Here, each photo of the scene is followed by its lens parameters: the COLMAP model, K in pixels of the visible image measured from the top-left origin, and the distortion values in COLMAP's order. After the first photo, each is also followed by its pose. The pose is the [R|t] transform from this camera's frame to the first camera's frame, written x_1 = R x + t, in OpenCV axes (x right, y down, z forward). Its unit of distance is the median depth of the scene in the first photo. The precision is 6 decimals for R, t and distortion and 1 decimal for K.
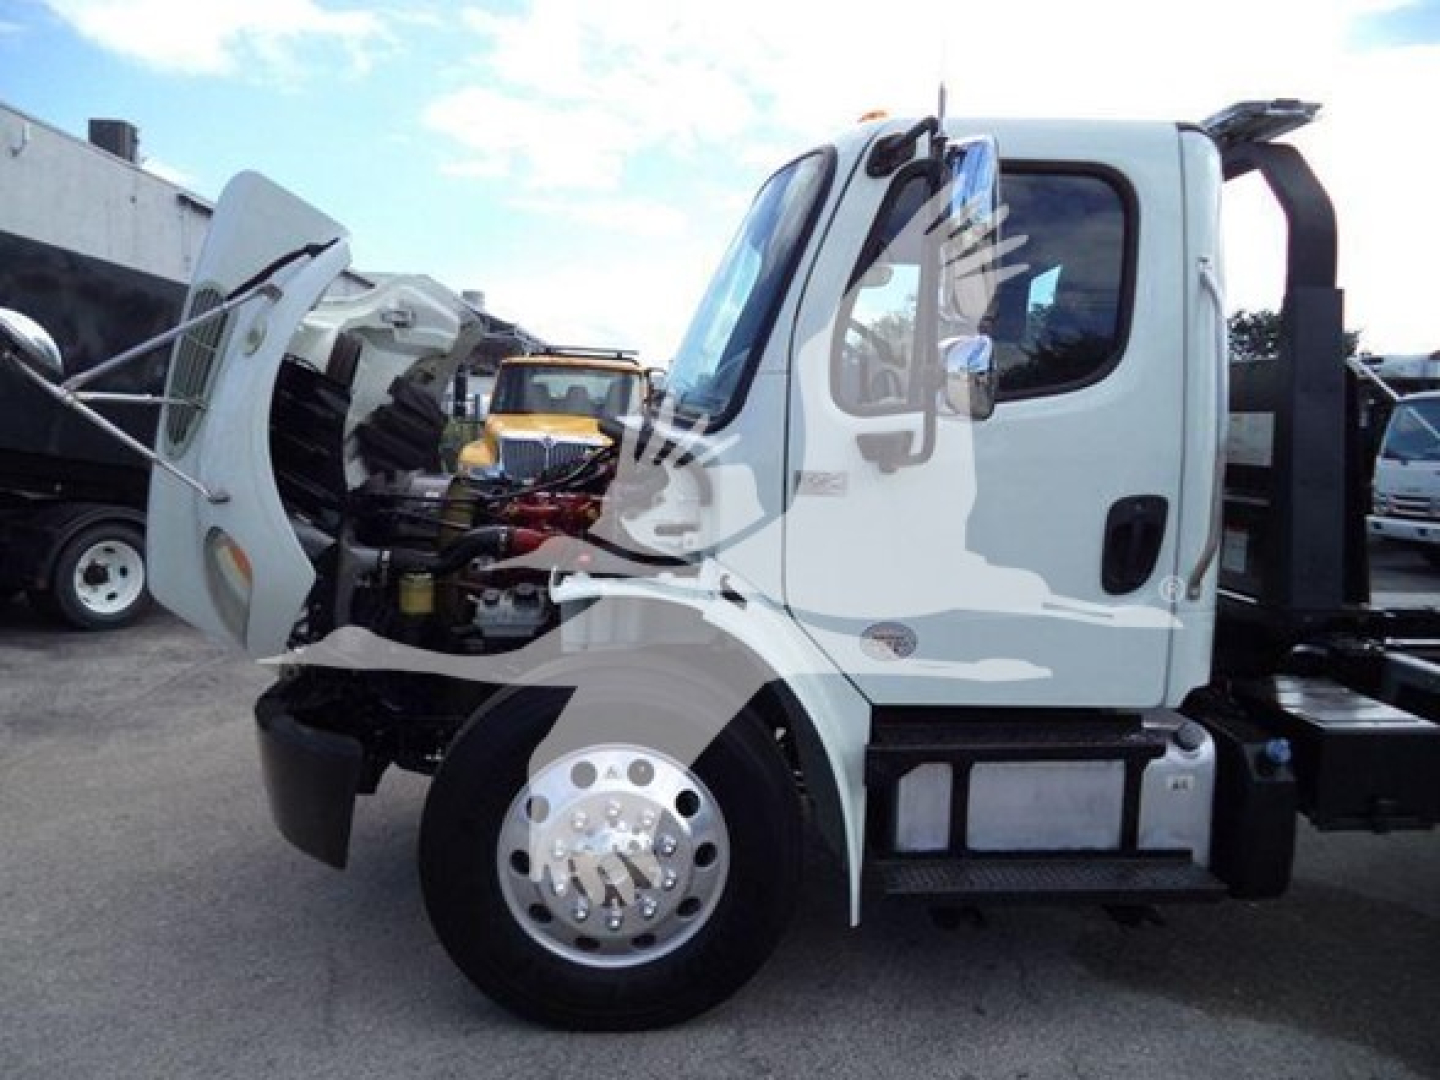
lens RADIAL K [[1147.5, 0, 757.1], [0, 1147.5, 533.3], [0, 0, 1]] dist [-0.027832, -0.003202]
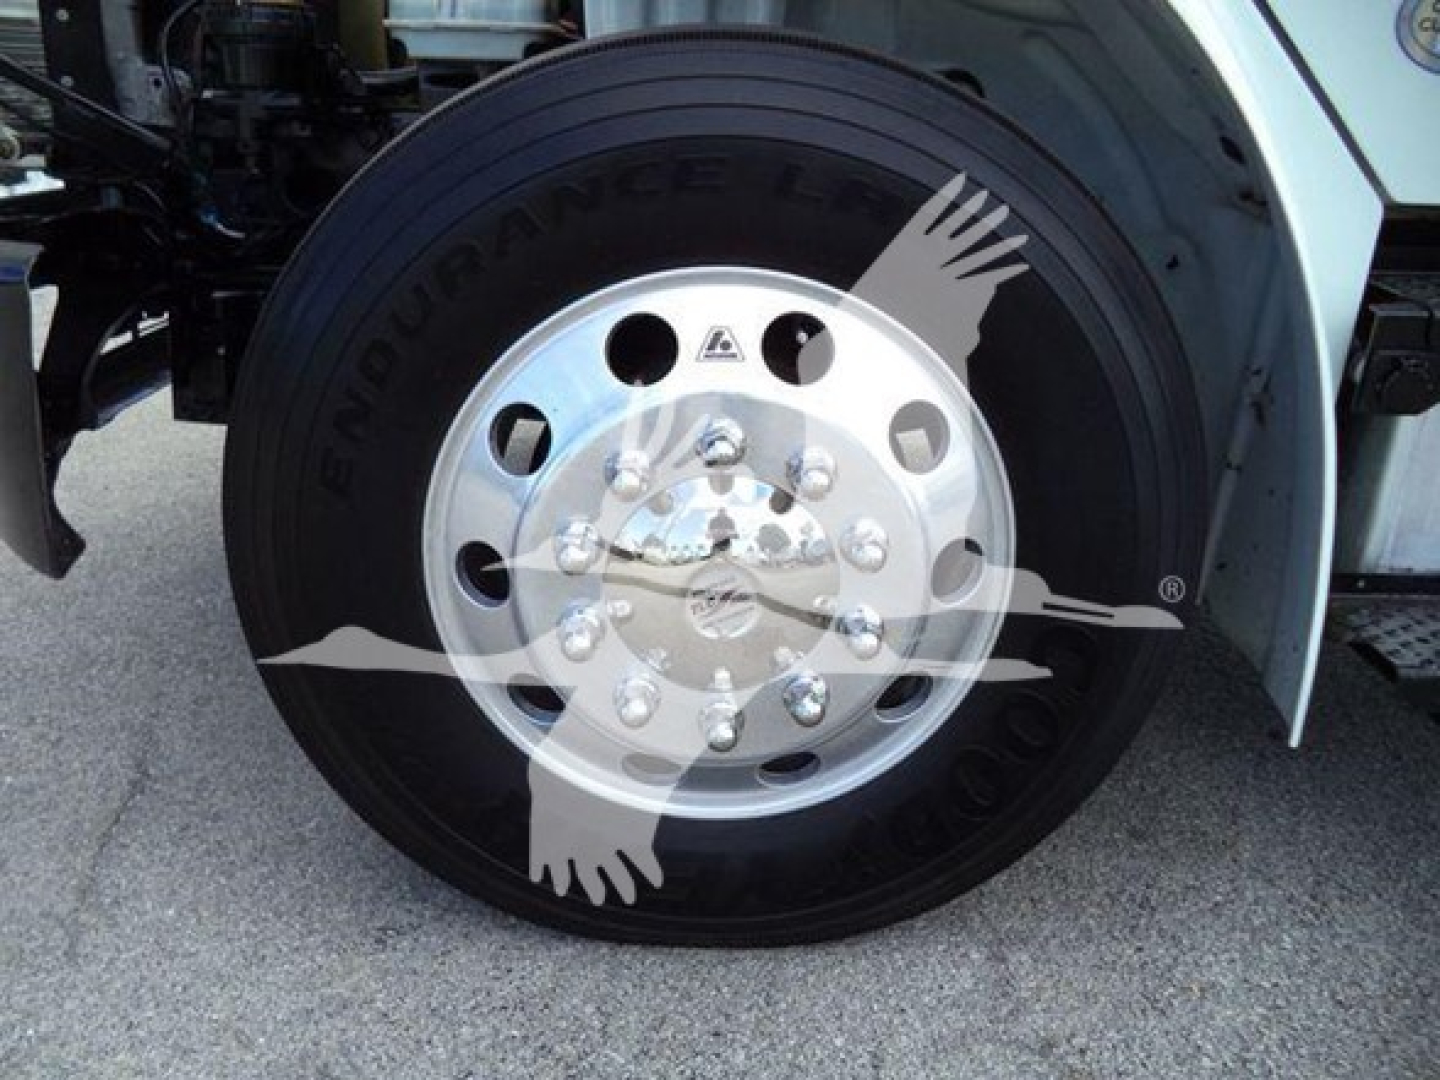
lens RADIAL K [[1147.5, 0, 741.6], [0, 1147.5, 525.1], [0, 0, 1]] dist [-0.027832, -0.003202]
pose [[0.998068, 0.032054, -0.053223, -0.089203], [-0.017524, 0.967092, 0.253823, 0.156004], [0.059608, -0.252400, 0.965785, 0.575535]]
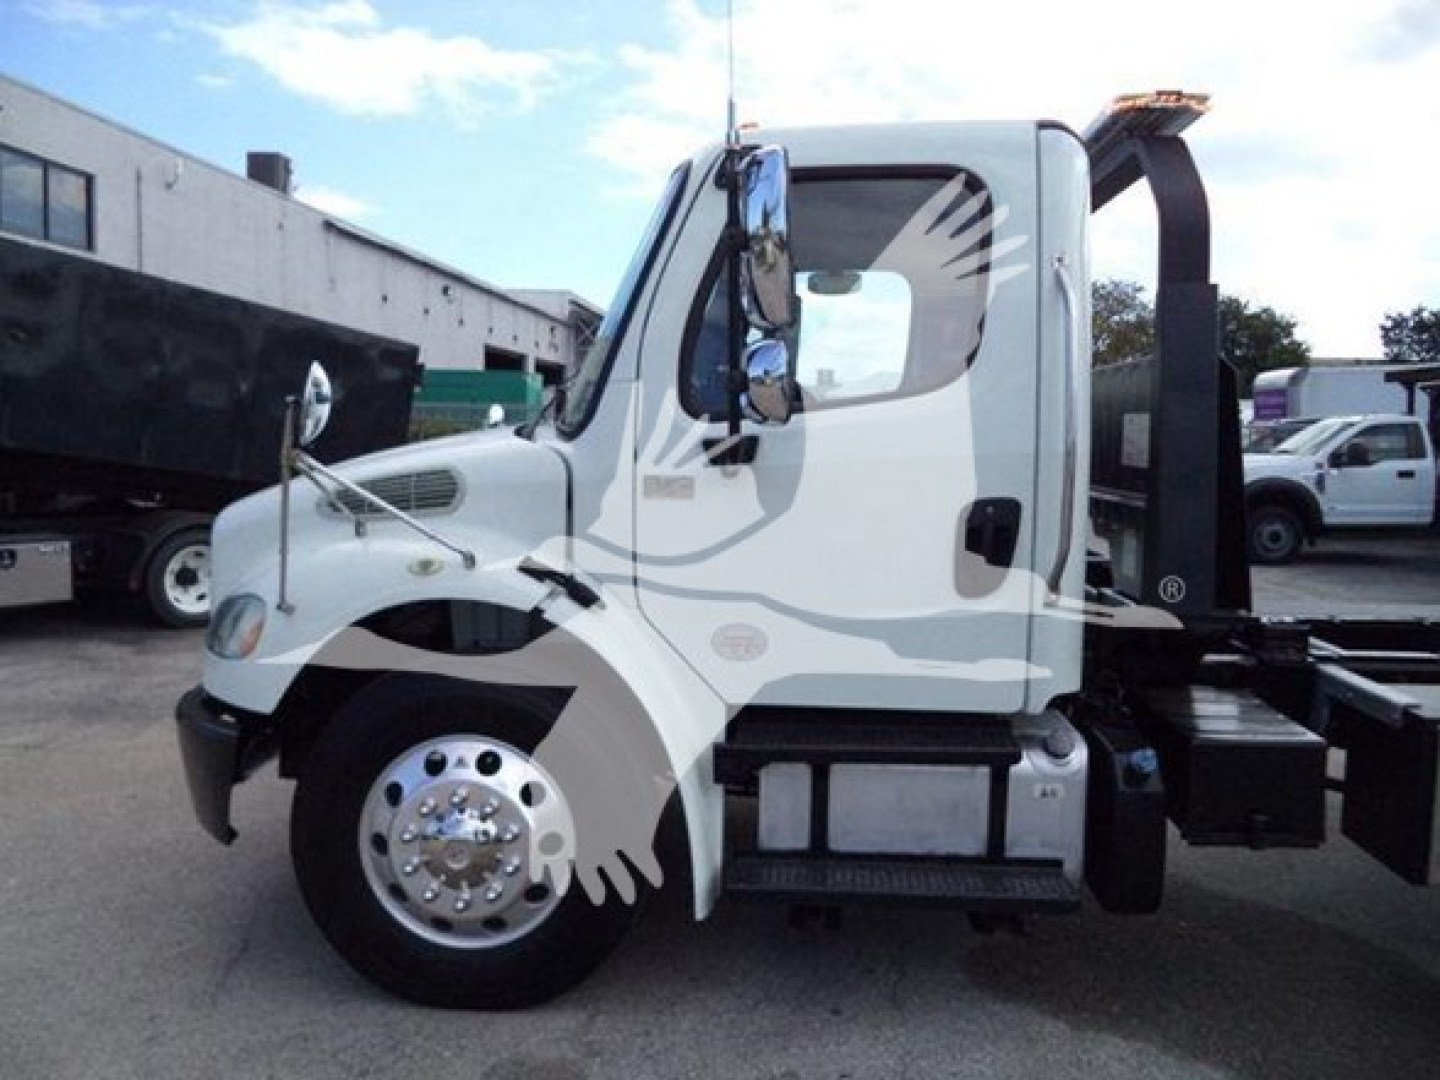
lens RADIAL K [[1147.5, 0, 757.8], [0, 1147.5, 533.1], [0, 0, 1]] dist [-0.027832, -0.003202]
pose [[0.991958, 0.002016, -0.126555, 0.250213], [-0.003032, 0.999965, -0.007840, 0.005282], [0.126534, 0.008161, 0.991929, -0.009962]]
